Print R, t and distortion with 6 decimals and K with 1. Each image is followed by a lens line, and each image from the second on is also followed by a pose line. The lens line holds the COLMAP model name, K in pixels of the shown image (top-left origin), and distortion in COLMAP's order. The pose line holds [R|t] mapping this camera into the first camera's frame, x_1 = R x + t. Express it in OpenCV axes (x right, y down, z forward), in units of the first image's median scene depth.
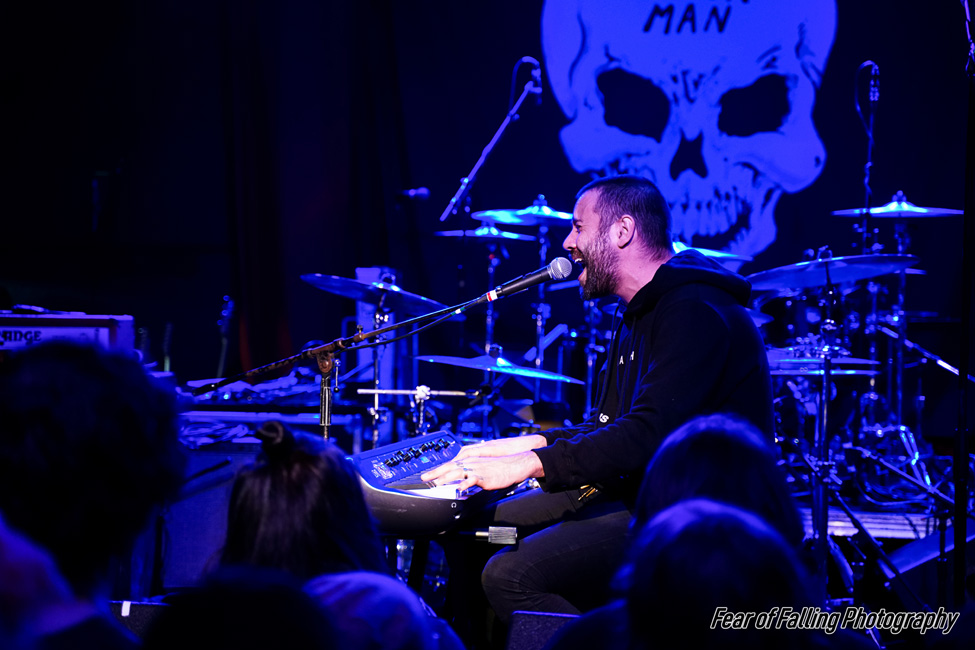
lens RADIAL K [[1959.7, 0, 487.5], [0, 1959.7, 325.0], [0, 0, 1]] dist [0.307262, -0.212726]
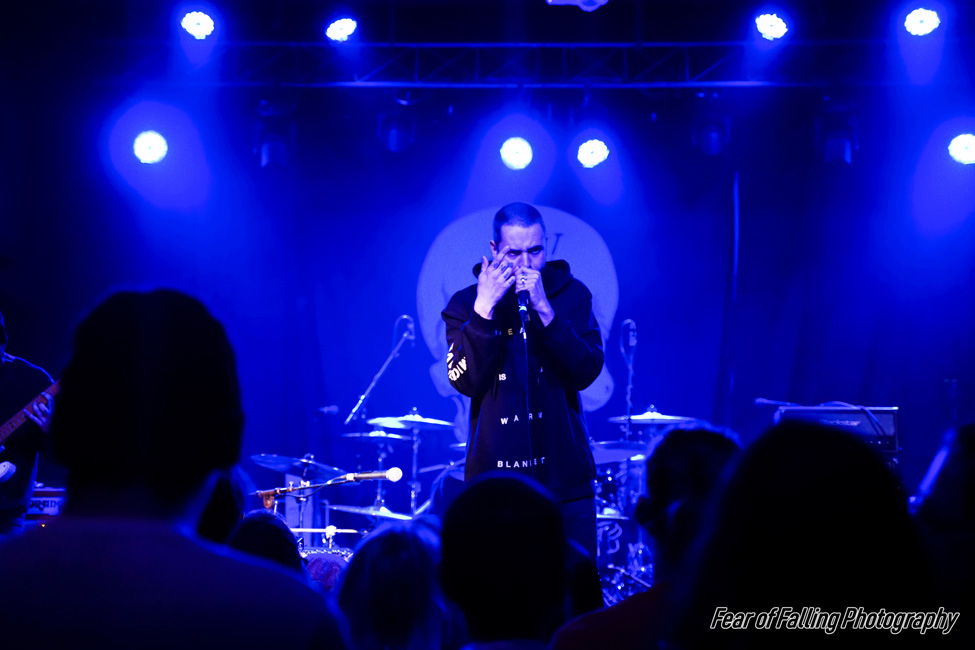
lens RADIAL K [[1639.5, 0, 487.5], [0, 1639.5, 325.0], [0, 0, 1]] dist [0.246906, -0.052265]
pose [[0.998276, 0.001261, 0.058684, 0.010023], [0.006674, 0.990847, -0.134827, 0.039135], [-0.058316, 0.134986, 0.989130, -0.229948]]
